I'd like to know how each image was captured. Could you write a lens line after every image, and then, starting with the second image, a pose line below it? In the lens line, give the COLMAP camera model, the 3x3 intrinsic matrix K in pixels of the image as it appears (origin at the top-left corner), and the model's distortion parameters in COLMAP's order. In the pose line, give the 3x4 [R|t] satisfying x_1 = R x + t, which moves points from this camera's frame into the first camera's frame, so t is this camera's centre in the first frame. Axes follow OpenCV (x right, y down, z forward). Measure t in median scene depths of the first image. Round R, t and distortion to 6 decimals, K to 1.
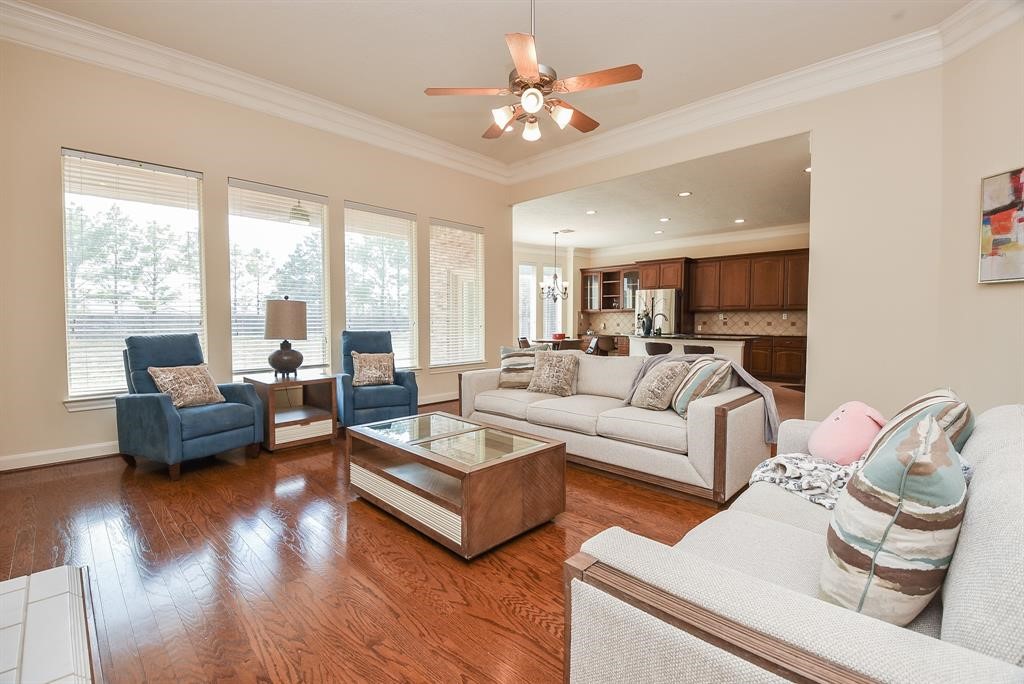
lens RADIAL K [[454.1, 0, 495.2], [0, 454.1, 339.7], [0, 0, 1]] dist [-0.023068, -0.000107]
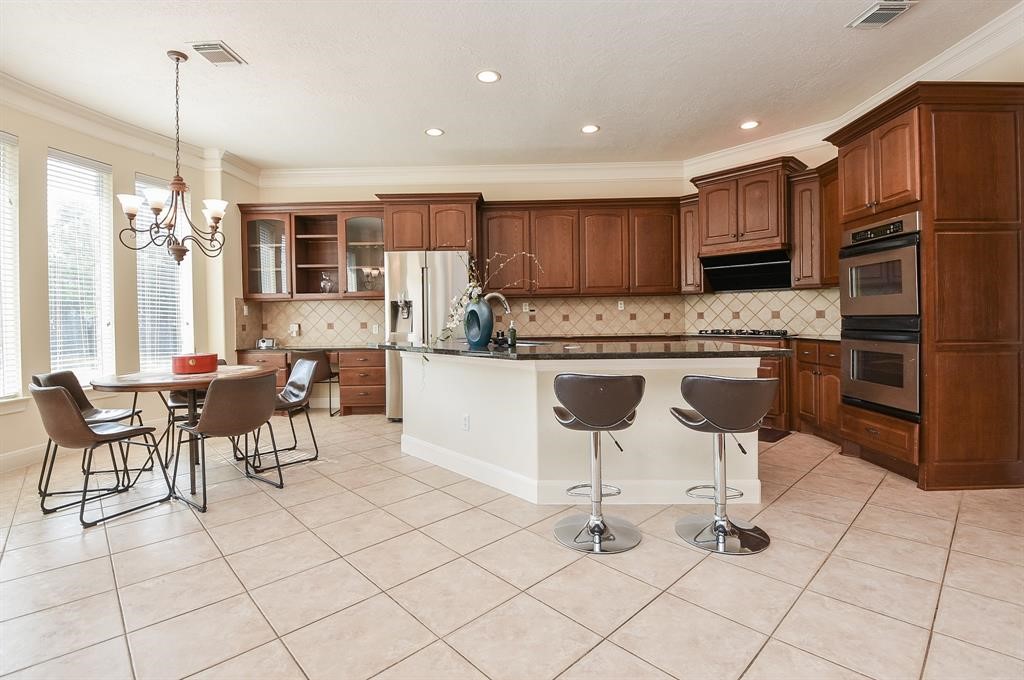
lens RADIAL K [[472.9, 0, 516.7], [0, 472.9, 322.8], [0, 0, 1]] dist [0.015634, -0.022392]
pose [[0.711129, -0.018836, 0.702809, 0.059581], [0.048058, 0.998605, -0.021863, -0.017348], [-0.701417, 0.049323, 0.711043, 0.552061]]
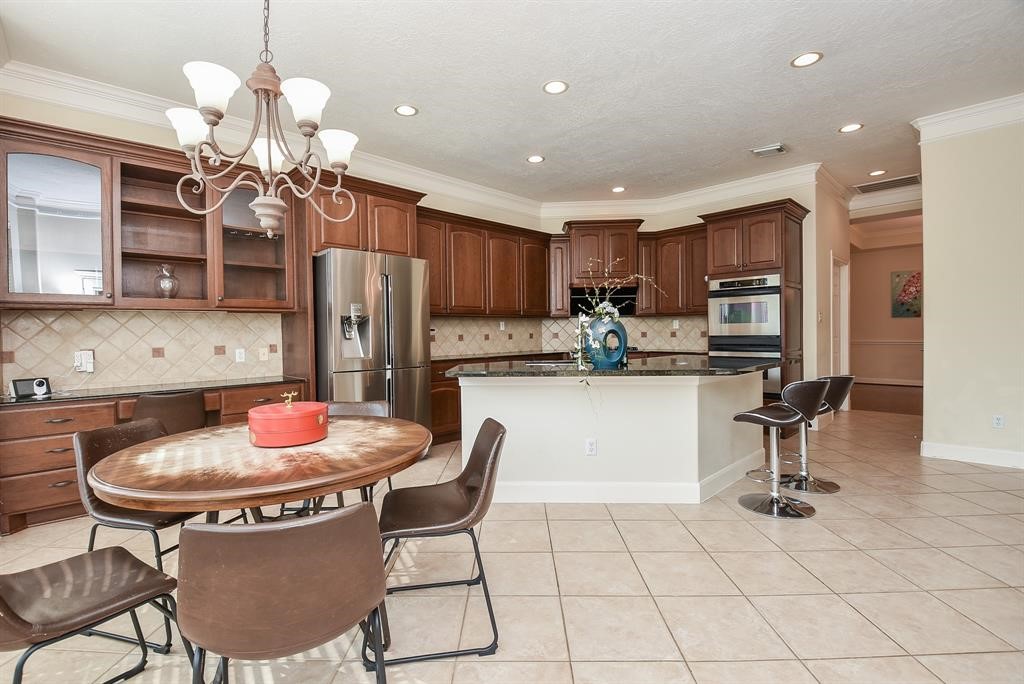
lens RADIAL K [[455.0, 0, 512.0], [0, 455.0, 342.0], [0, 0, 1]] dist [0.002001, -0.020202]
pose [[0.017192, -0.021688, 0.999617, -0.037315], [0.059118, 0.998038, 0.020637, -0.036120], [-0.998103, 0.058741, 0.018440, 0.855701]]
